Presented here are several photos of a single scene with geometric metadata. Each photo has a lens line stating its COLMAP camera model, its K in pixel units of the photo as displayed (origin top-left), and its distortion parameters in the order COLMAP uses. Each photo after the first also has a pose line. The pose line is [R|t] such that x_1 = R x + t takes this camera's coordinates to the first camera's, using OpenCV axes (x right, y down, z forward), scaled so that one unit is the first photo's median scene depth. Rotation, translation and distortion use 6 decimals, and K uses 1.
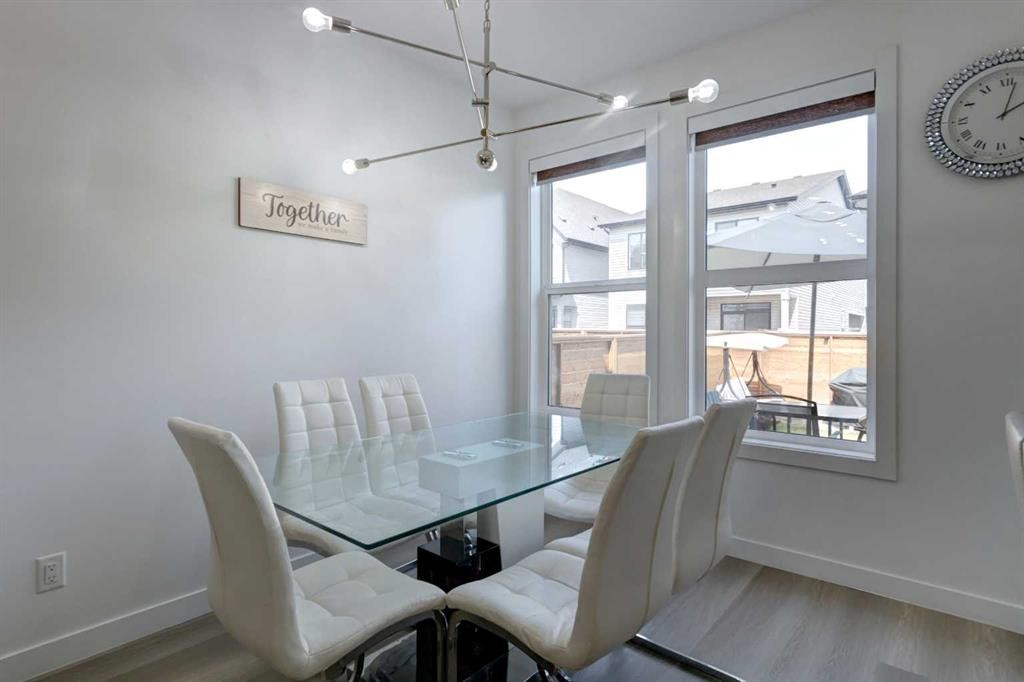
lens RADIAL K [[512.2, 0, 477.7], [0, 512.2, 335.1], [0, 0, 1]] dist [0.000753, 0.000124]
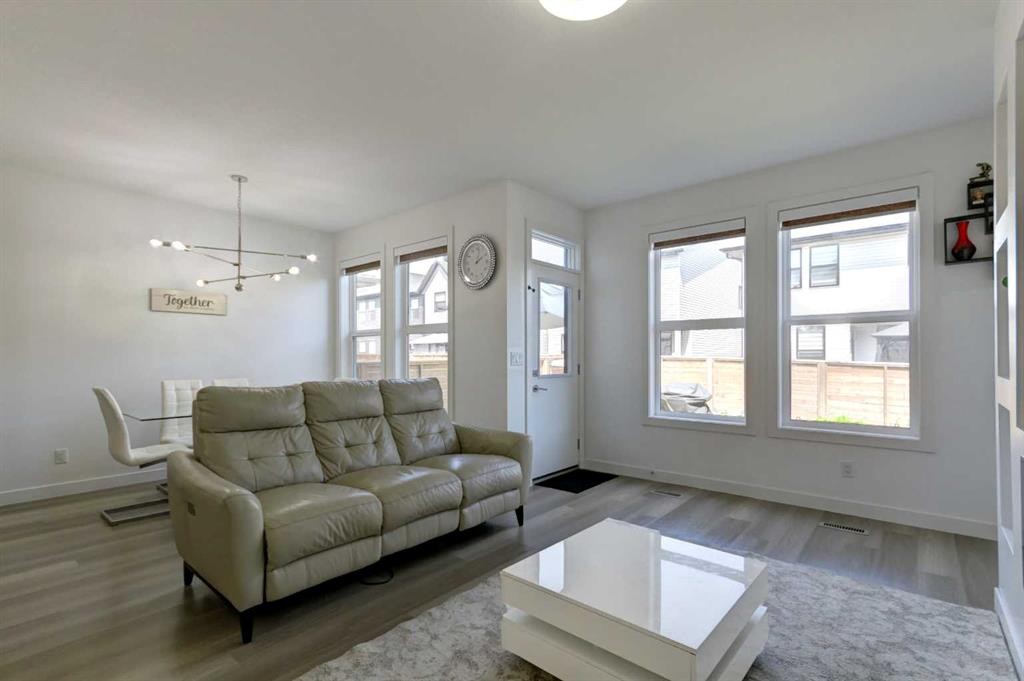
lens RADIAL K [[453.6, 0, 486.4], [0, 453.6, 358.4], [0, 0, 1]] dist [-0.000482, -0.000464]
pose [[0.999913, -0.007884, 0.010538, 0.890966], [0.007923, 0.999962, -0.003621, 0.010877], [-0.010509, 0.003705, 0.999938, -0.898414]]
